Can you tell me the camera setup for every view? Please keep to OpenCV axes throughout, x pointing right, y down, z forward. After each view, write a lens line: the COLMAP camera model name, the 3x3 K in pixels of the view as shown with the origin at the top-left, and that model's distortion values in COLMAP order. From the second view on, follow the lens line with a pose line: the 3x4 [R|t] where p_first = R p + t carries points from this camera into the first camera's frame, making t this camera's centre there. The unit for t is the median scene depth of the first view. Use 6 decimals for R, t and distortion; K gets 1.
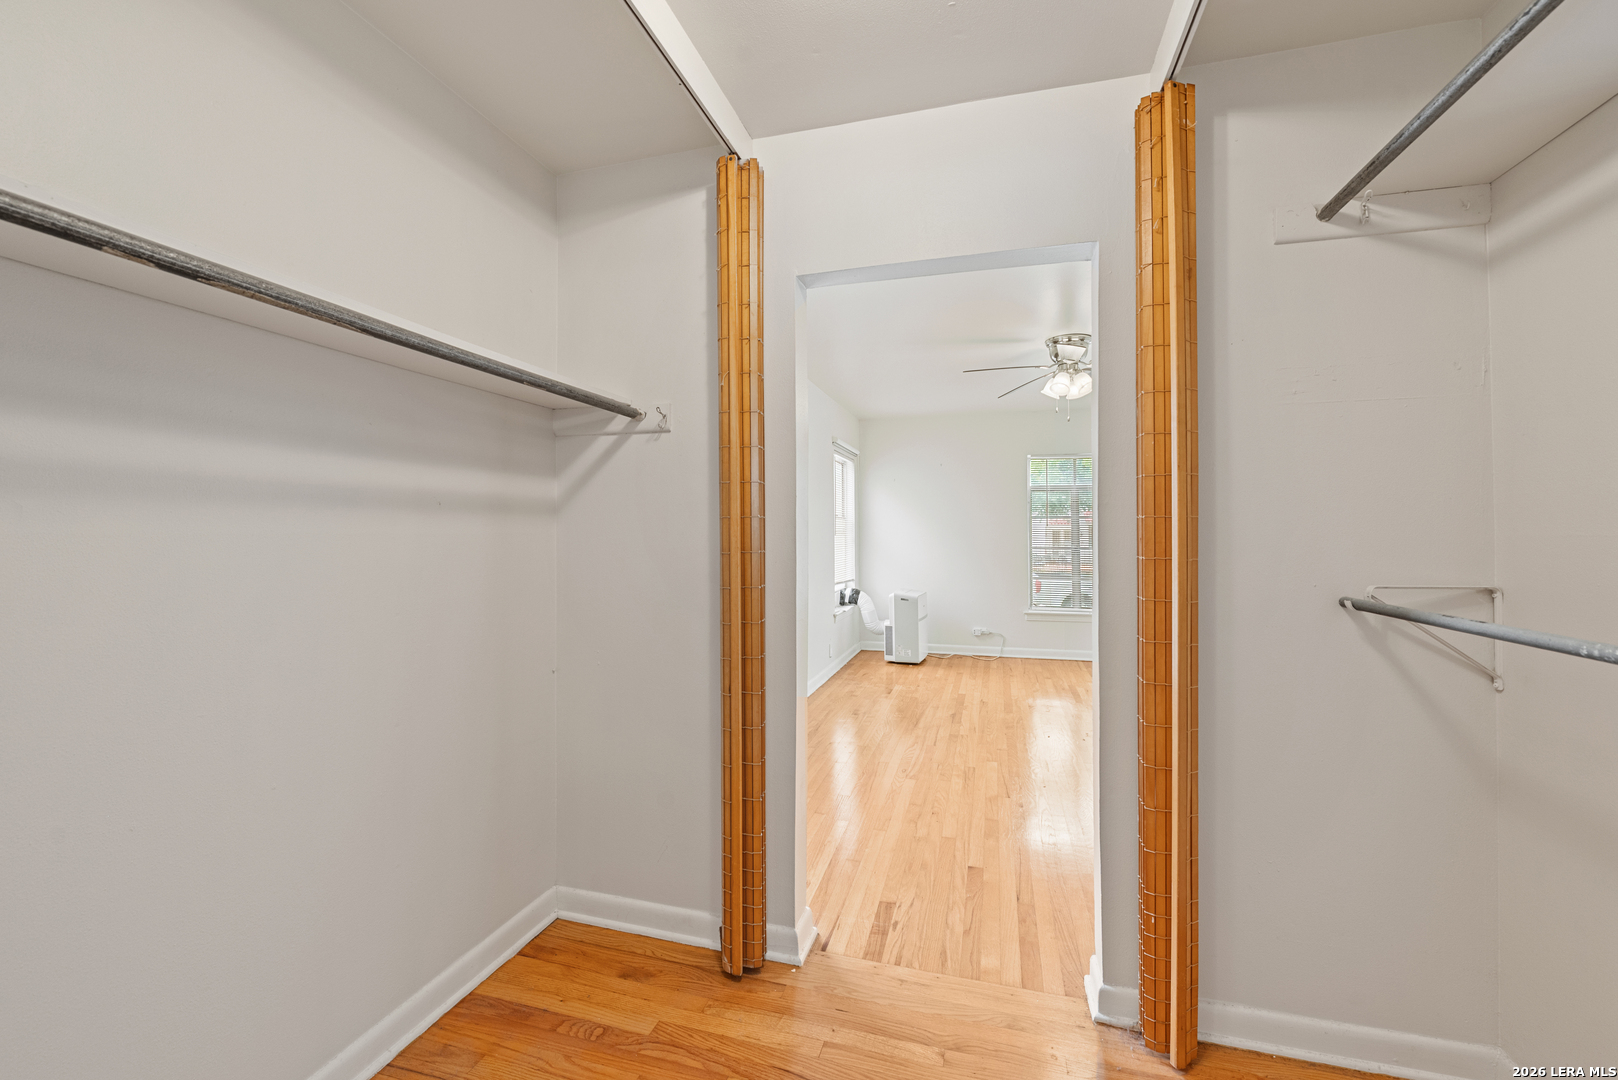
lens RADIAL K [[651.8, 0, 809.9], [0, 651.8, 533.6], [0, 0, 1]] dist [-0.009459, 0.000400]
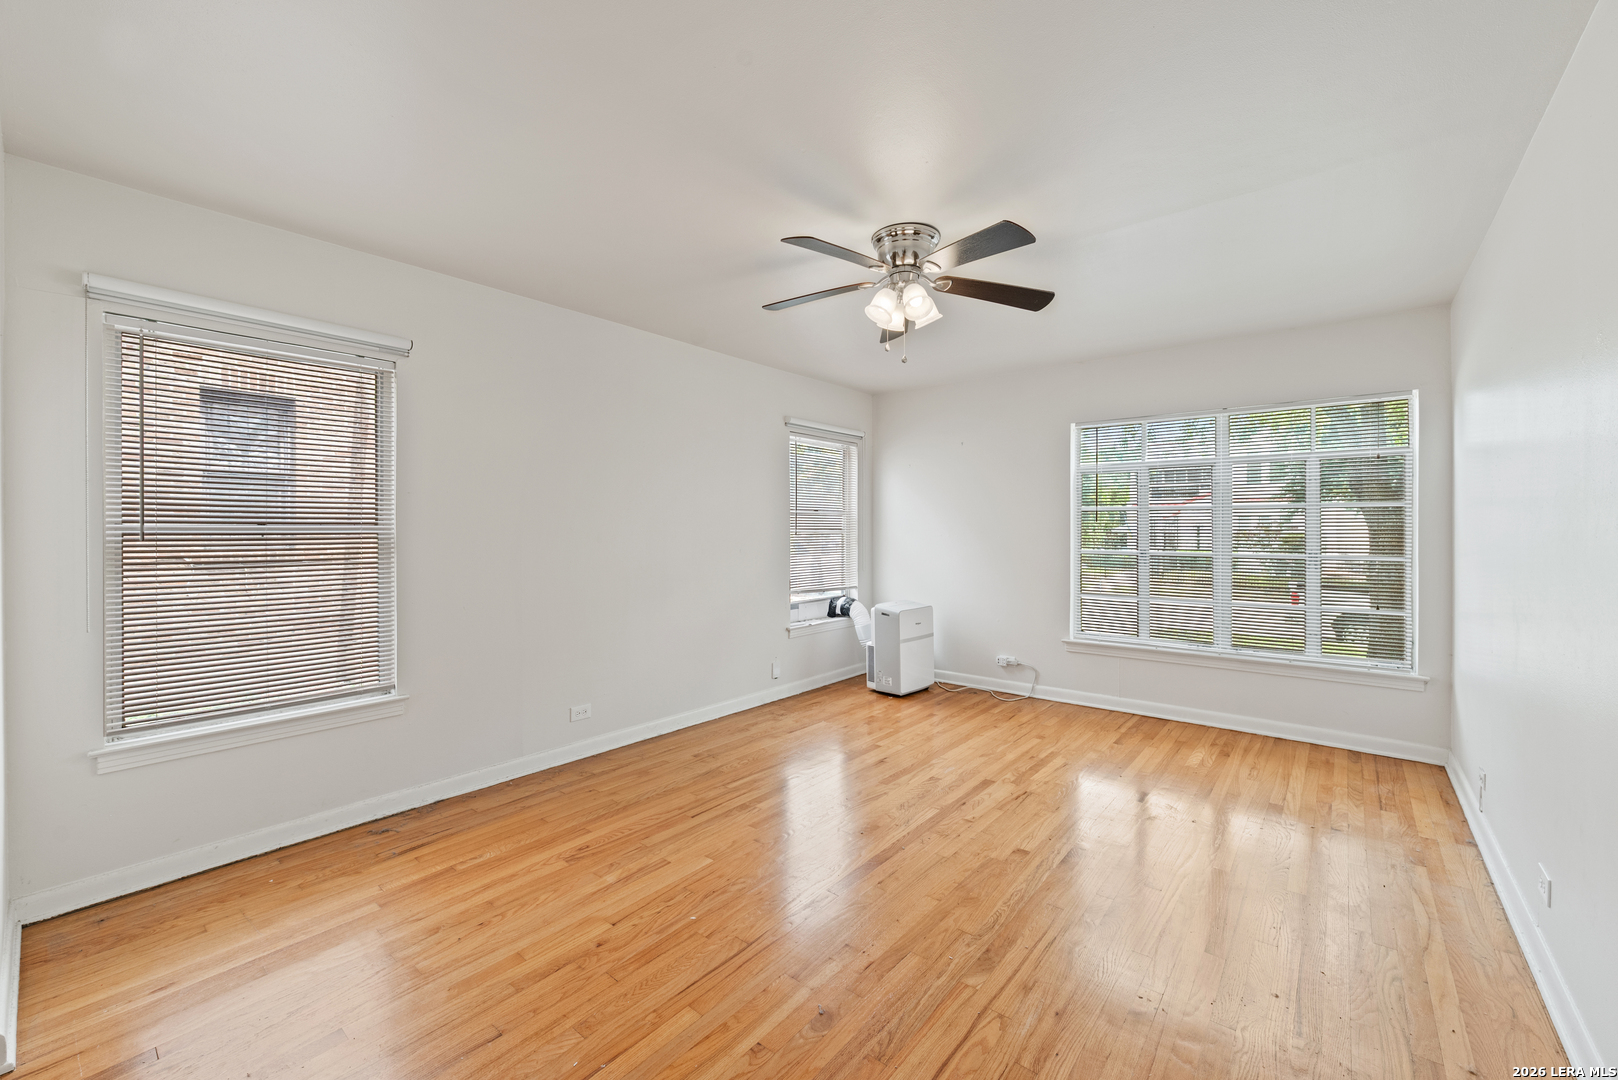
lens RADIAL K [[651.8, 0, 809.9], [0, 651.8, 533.6], [0, 0, 1]] dist [-0.009459, 0.000400]
pose [[0.922041, 0.002264, -0.387086, 0.356581], [-0.002397, 0.999997, 0.000140, 0.002757], [0.387085, 0.000799, 0.922044, 0.222289]]
